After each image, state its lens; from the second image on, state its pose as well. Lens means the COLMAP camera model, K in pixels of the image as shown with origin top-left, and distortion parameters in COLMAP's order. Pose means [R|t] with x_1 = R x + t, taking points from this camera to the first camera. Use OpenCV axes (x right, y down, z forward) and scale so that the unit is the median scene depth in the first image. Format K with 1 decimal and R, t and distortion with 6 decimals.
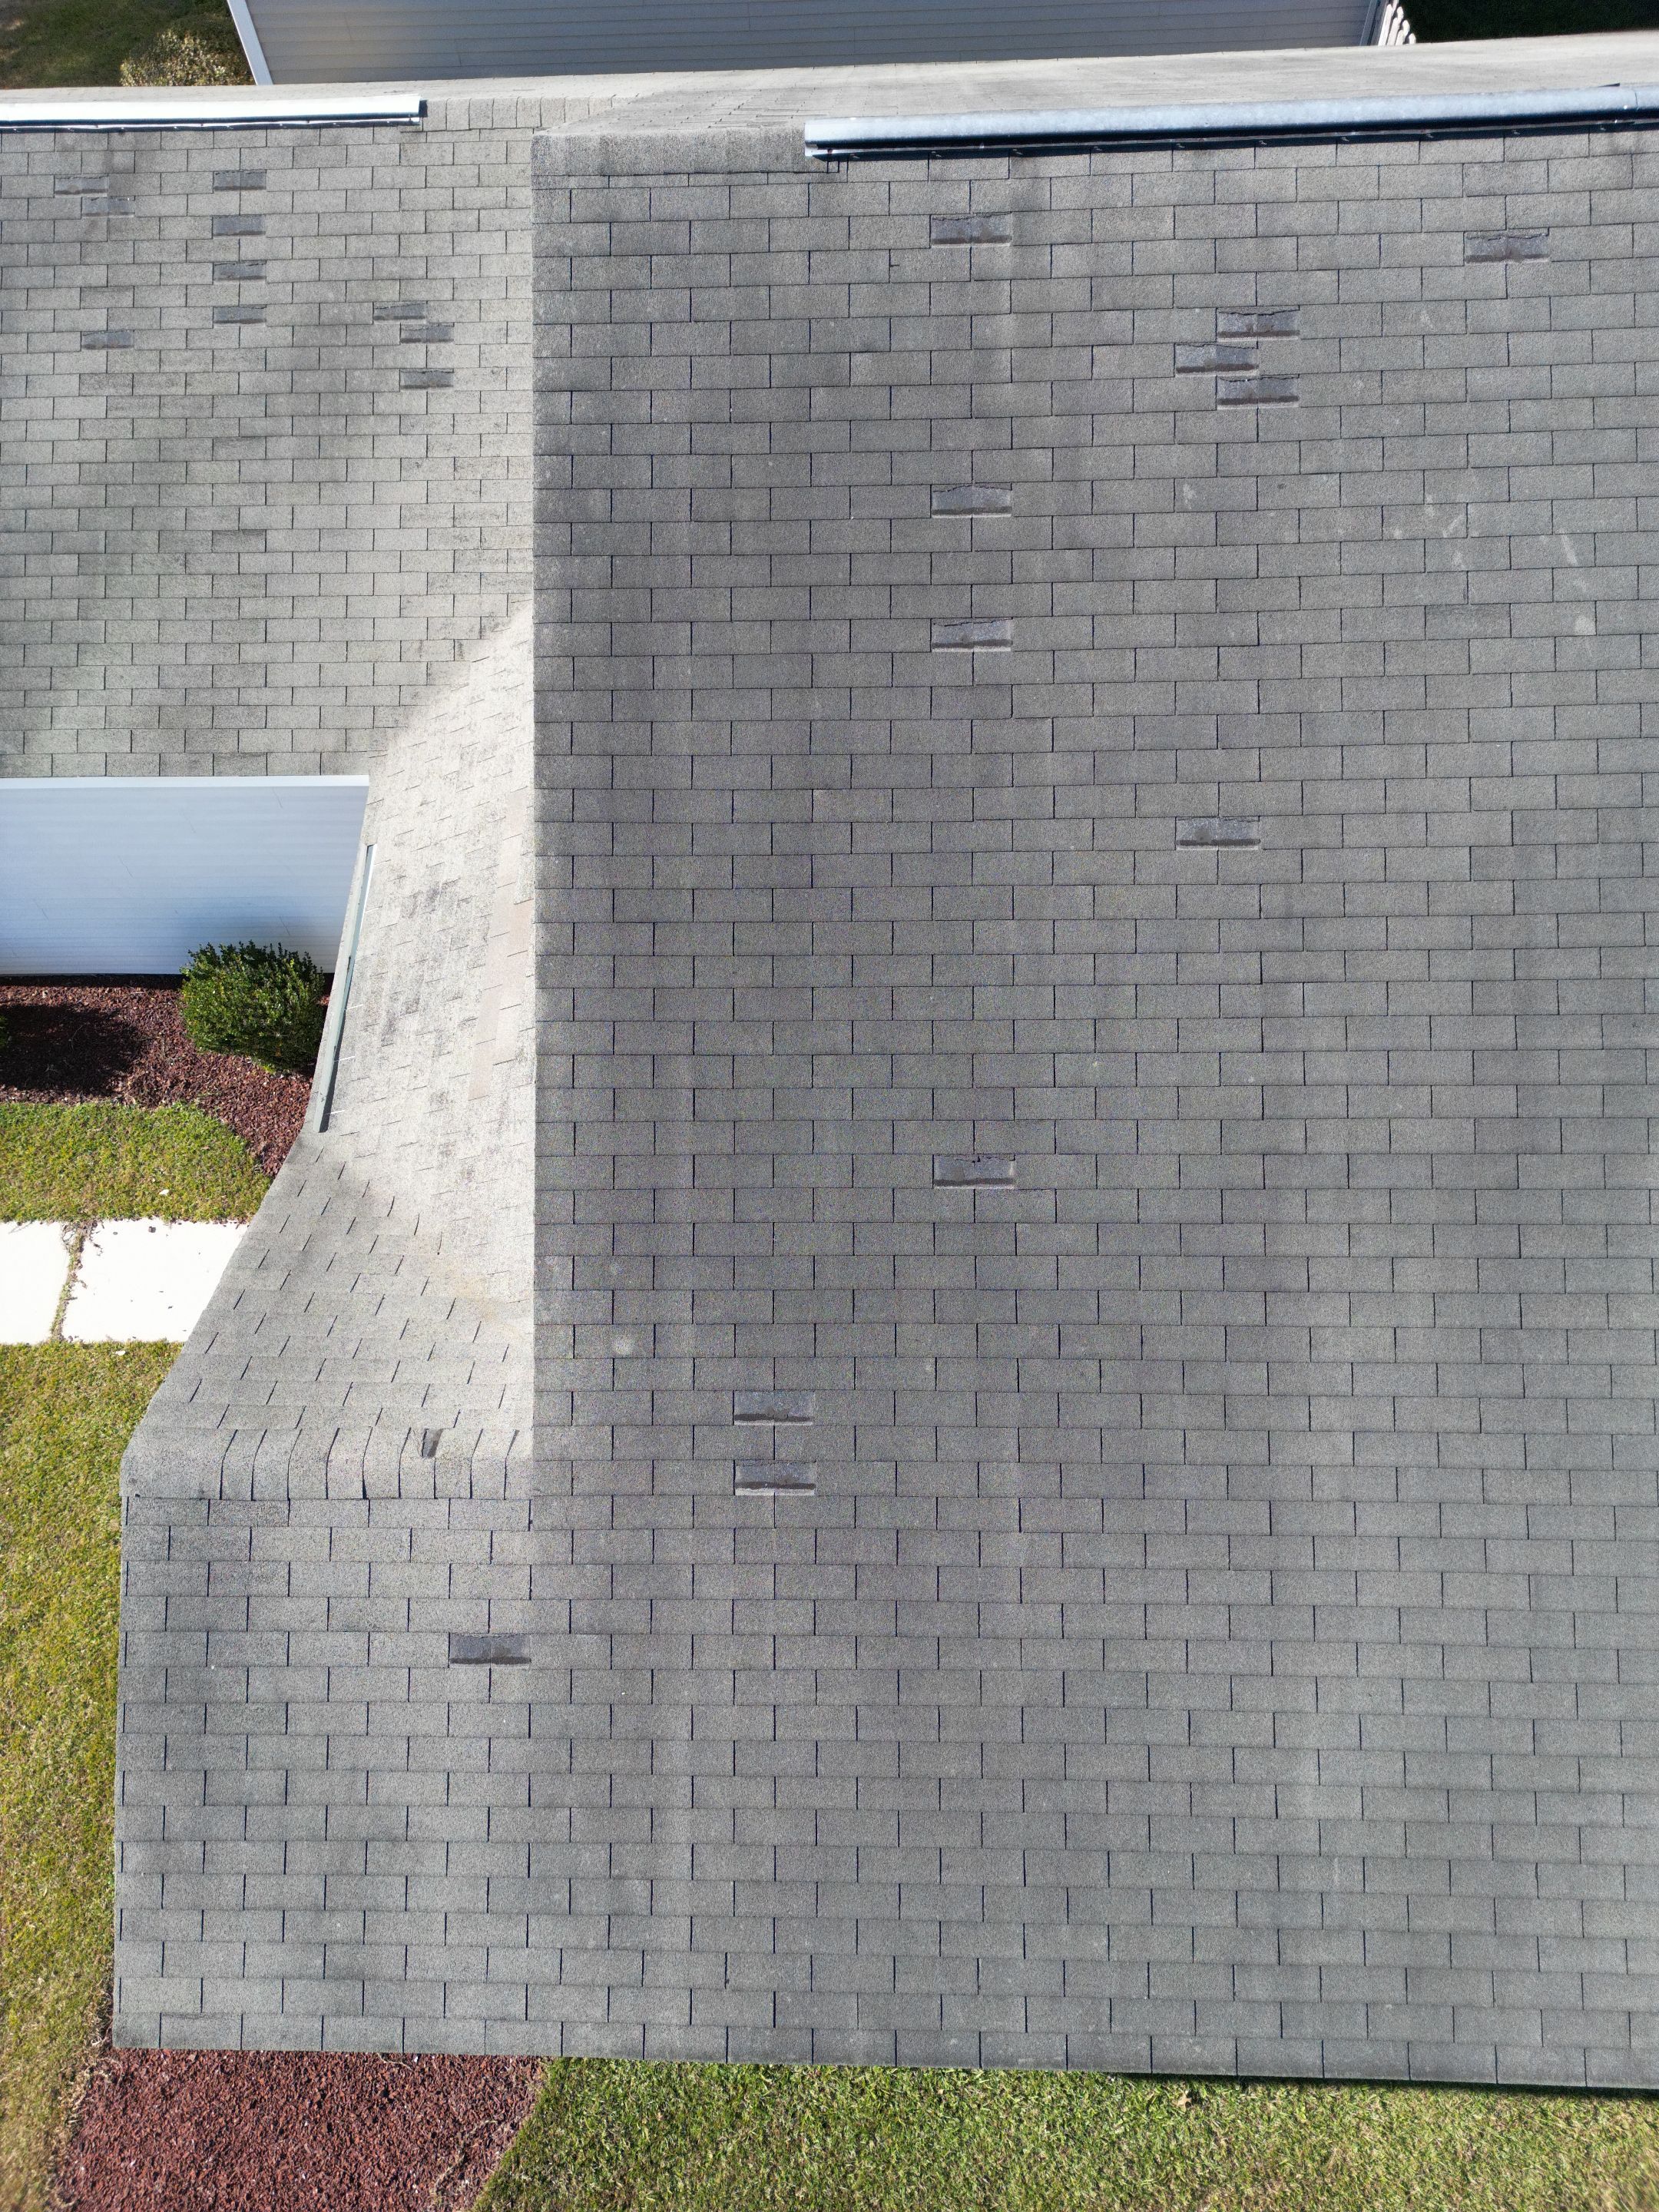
lens RADIAL K [[1547.8, 0, 842.6], [0, 1547.8, 1108.0], [0, 0, 1]] dist [0.066569, -0.050493]
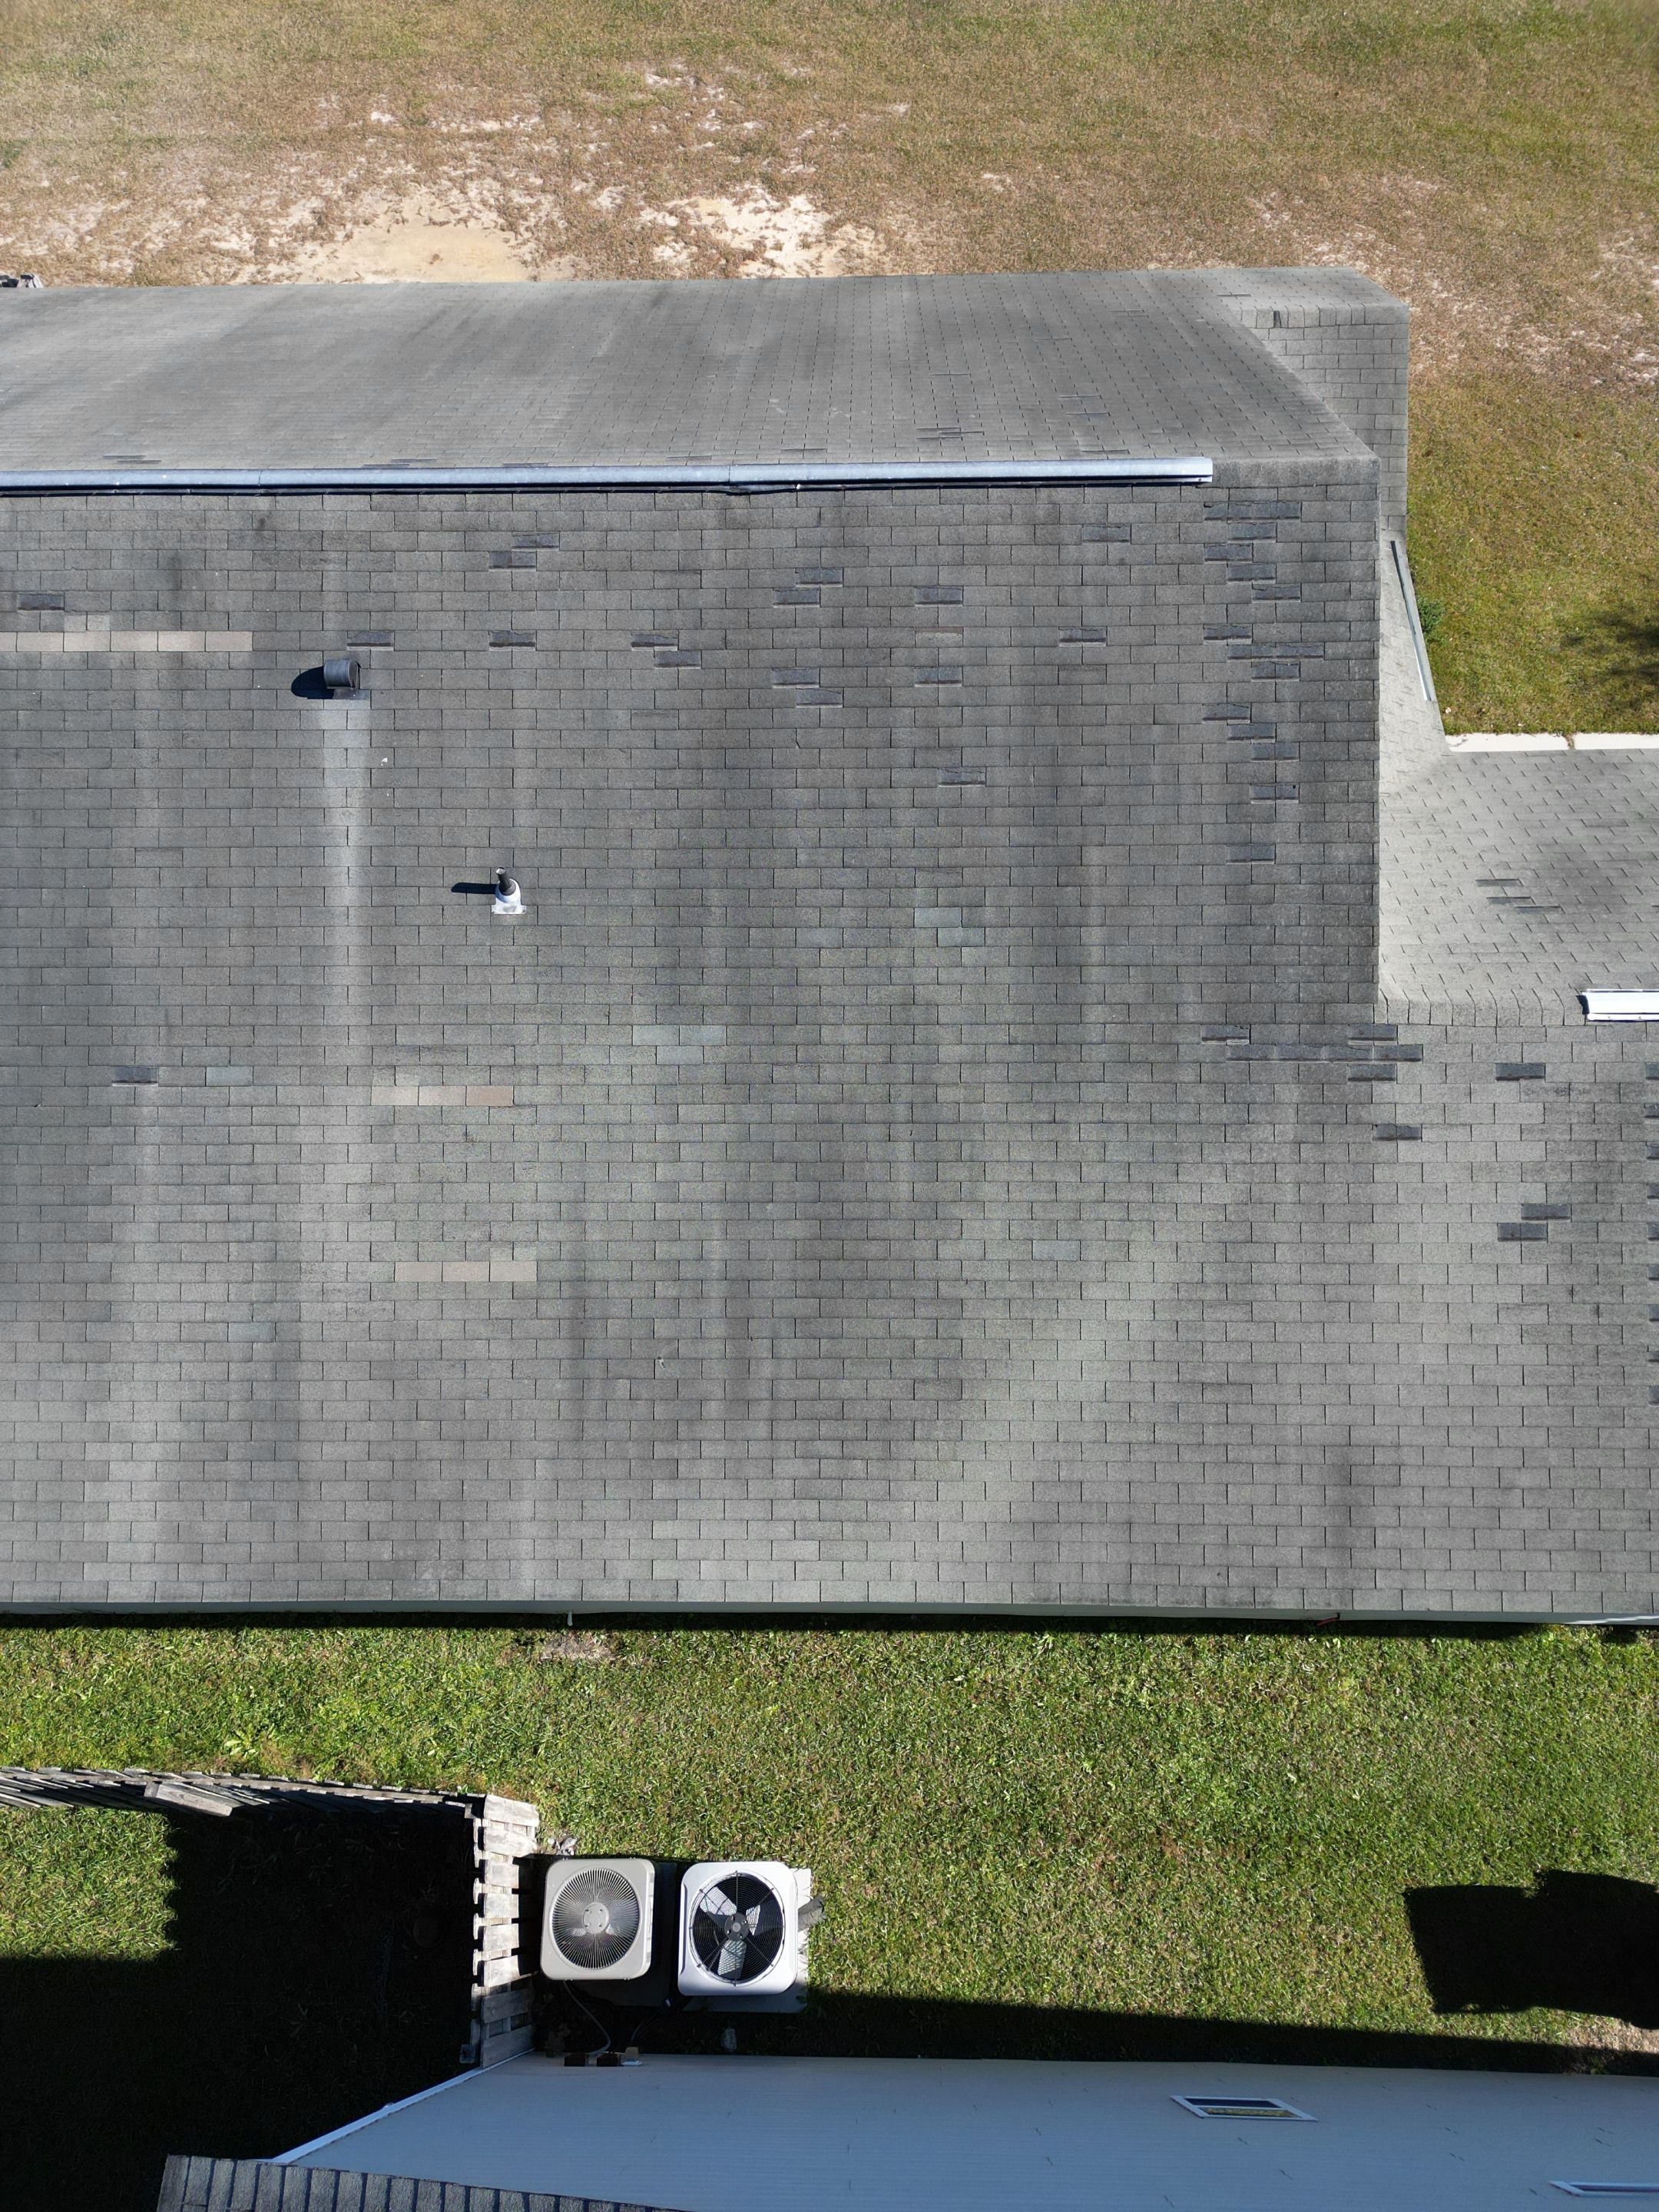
lens RADIAL K [[1547.8, 0, 825.3], [0, 1547.8, 1104.3], [0, 0, 1]] dist [0.066569, -0.050493]
pose [[-0.997735, 0.038064, 0.055457, 0.208151], [0.024440, -0.562975, 0.826112, -1.600001], [0.062666, 0.825597, 0.560770, 0.405940]]
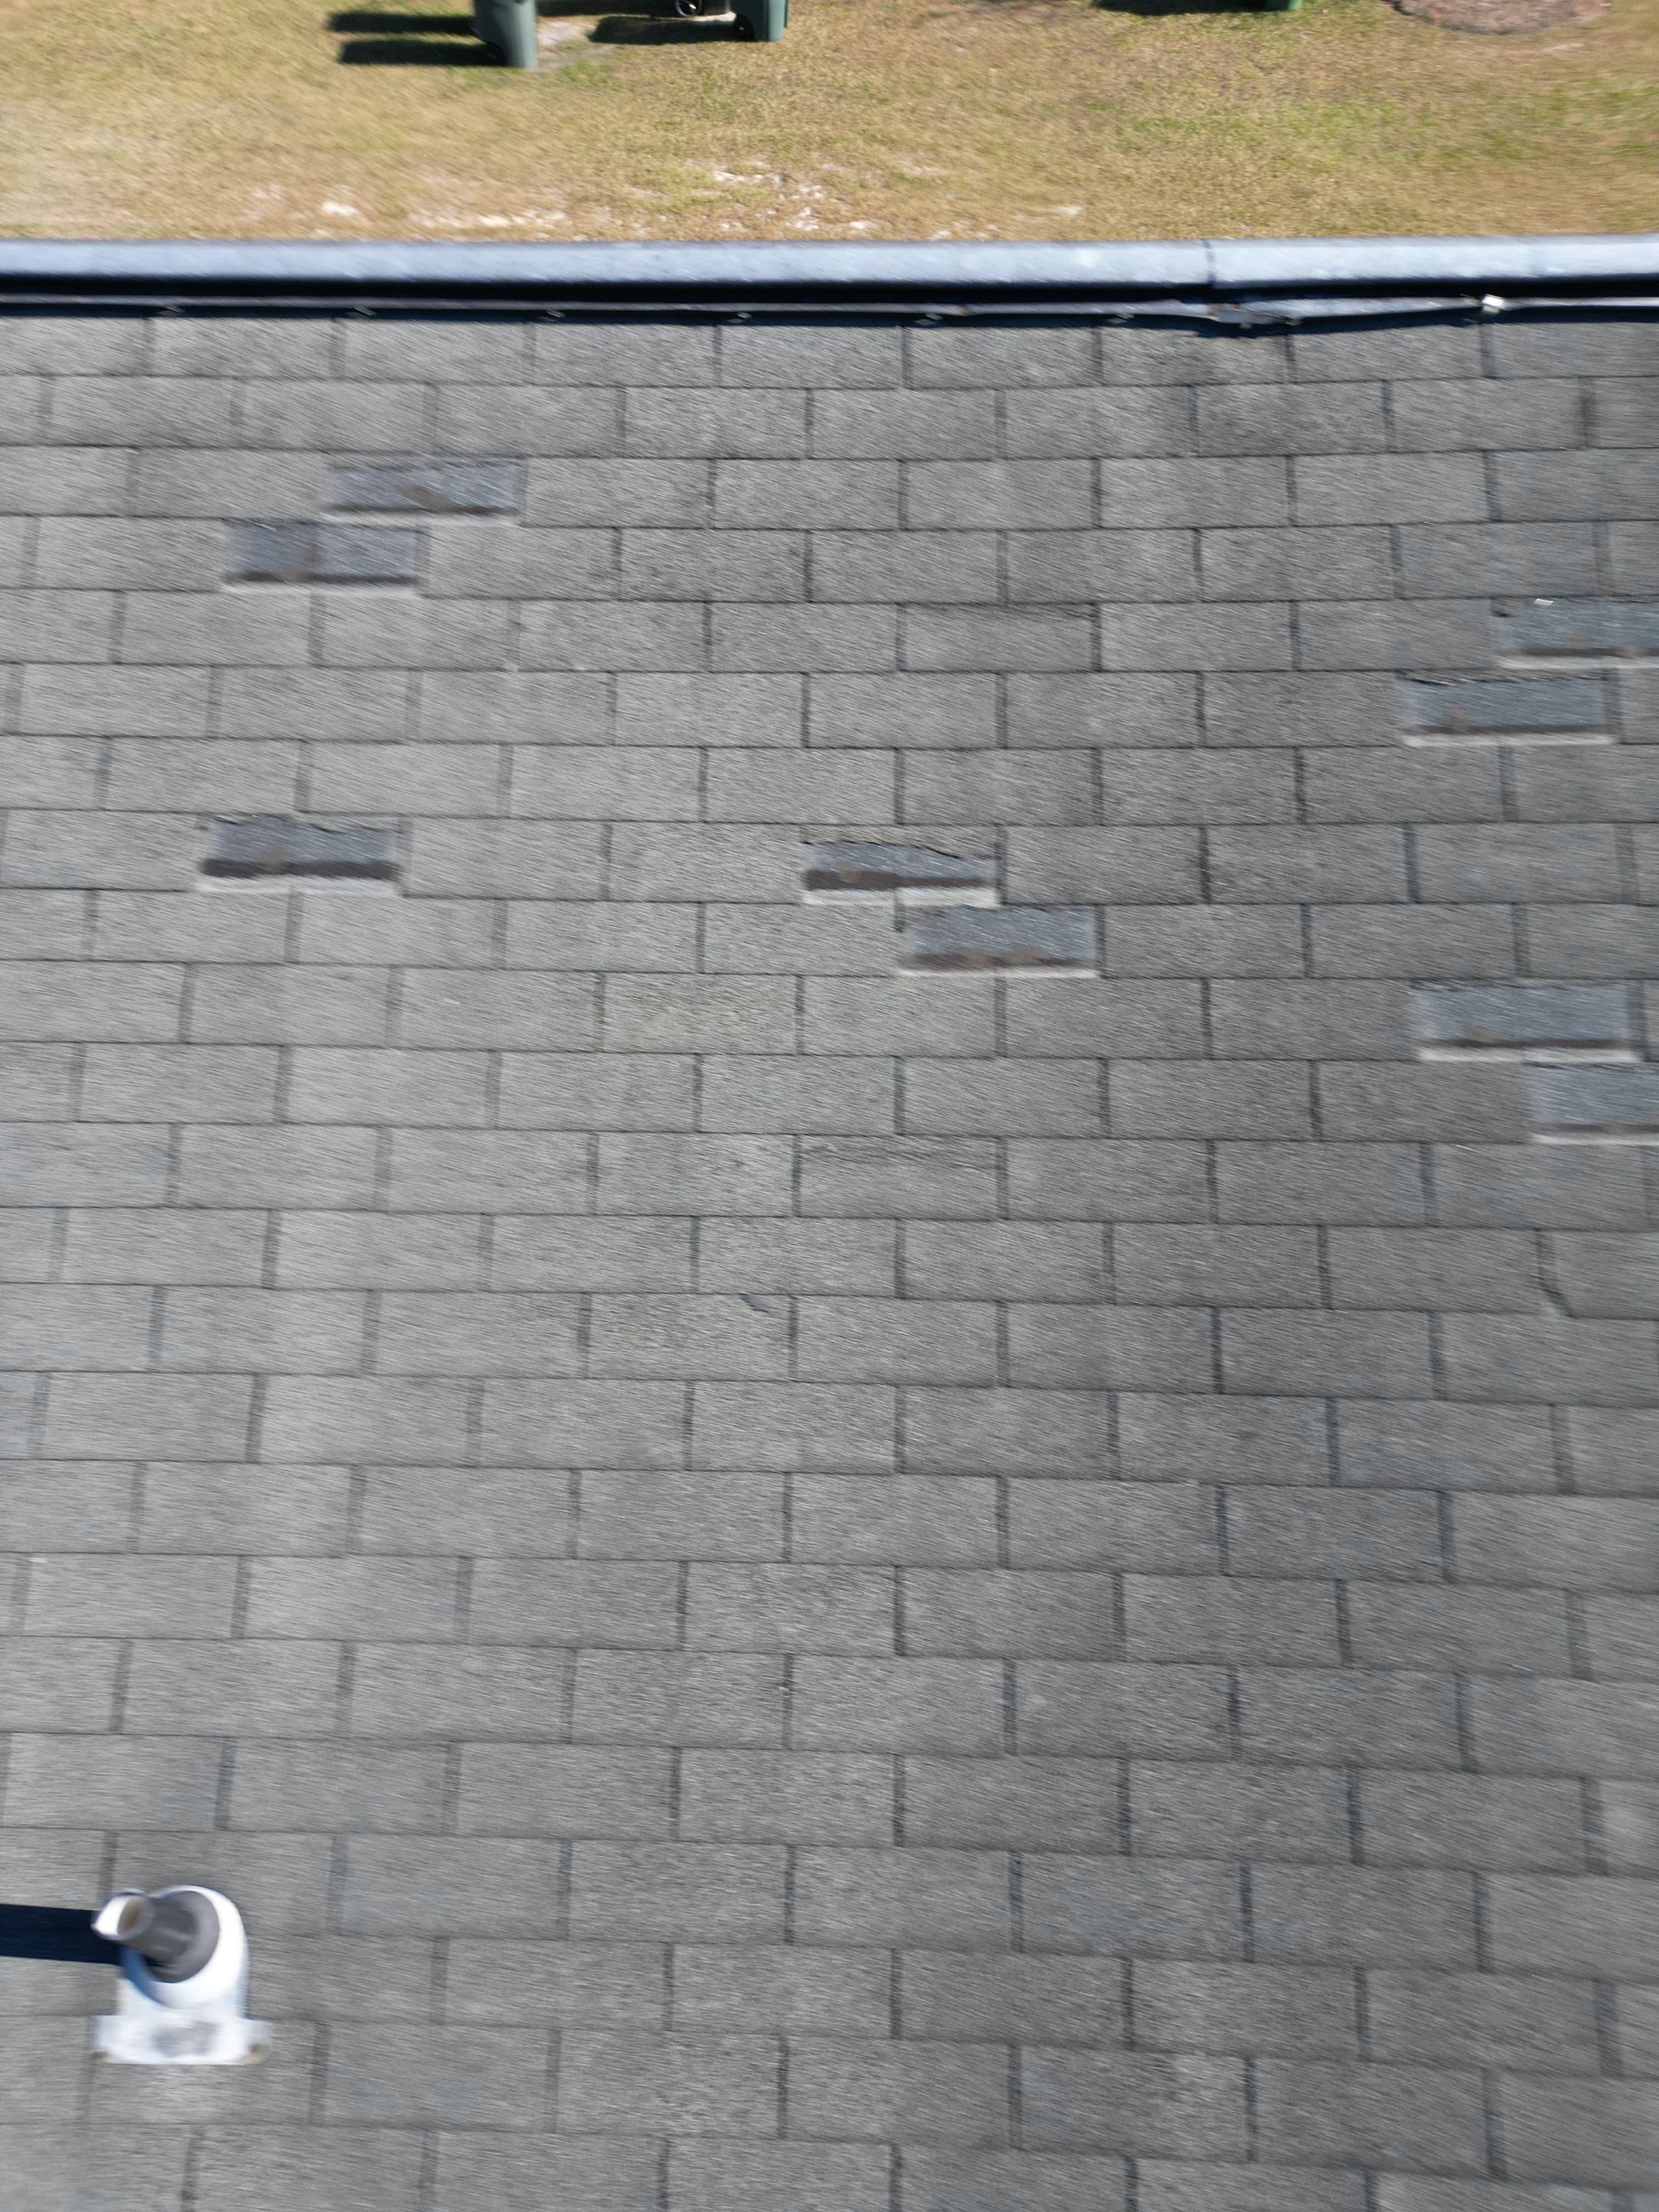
lens RADIAL K [[1594.8, 0, 838.6], [0, 1594.8, 1116.2], [0, 0, 1]] dist [0.049266, -0.024305]
pose [[-0.998441, 0.035198, 0.043315, 0.381281], [0.025035, -0.411193, 0.911205, -0.764954], [0.049884, 0.910869, 0.409670, 0.675143]]
